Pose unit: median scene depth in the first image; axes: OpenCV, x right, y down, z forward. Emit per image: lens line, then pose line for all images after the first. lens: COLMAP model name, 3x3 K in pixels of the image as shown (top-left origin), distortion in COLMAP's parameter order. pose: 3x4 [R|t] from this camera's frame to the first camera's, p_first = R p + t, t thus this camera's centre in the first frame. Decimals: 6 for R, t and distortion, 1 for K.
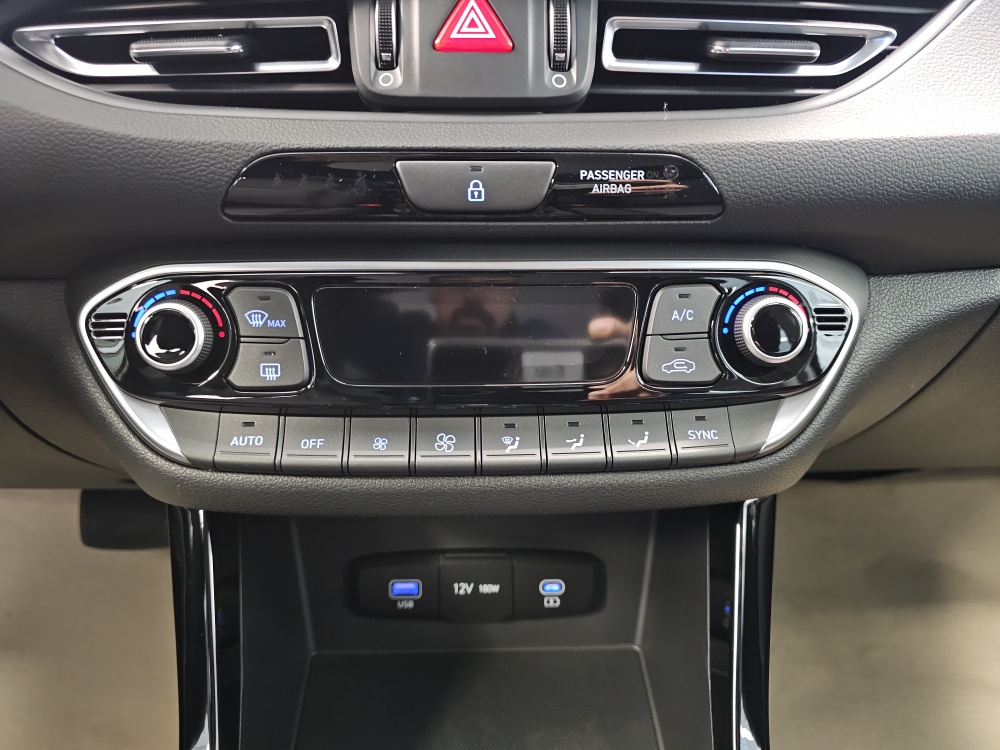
lens RADIAL K [[690.9, 0, 500.8], [0, 690.9, 377.8], [0, 0, 1]] dist [0.043681, -0.049985]
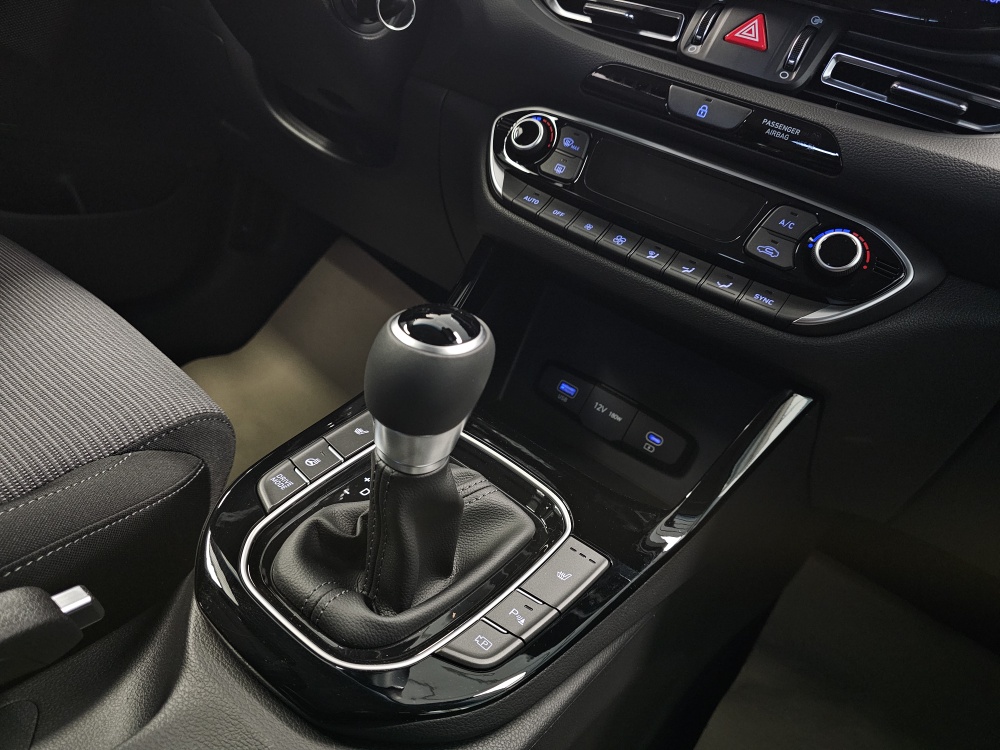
lens RADIAL K [[690.9, 0, 496.6], [0, 690.9, 375.5], [0, 0, 1]] dist [0.043681, -0.049985]
pose [[0.768206, 0.450185, -0.455185, 0.639410], [-0.503700, 0.863868, 0.004297, 0.544707], [0.395154, 0.225976, 0.890386, -0.616769]]
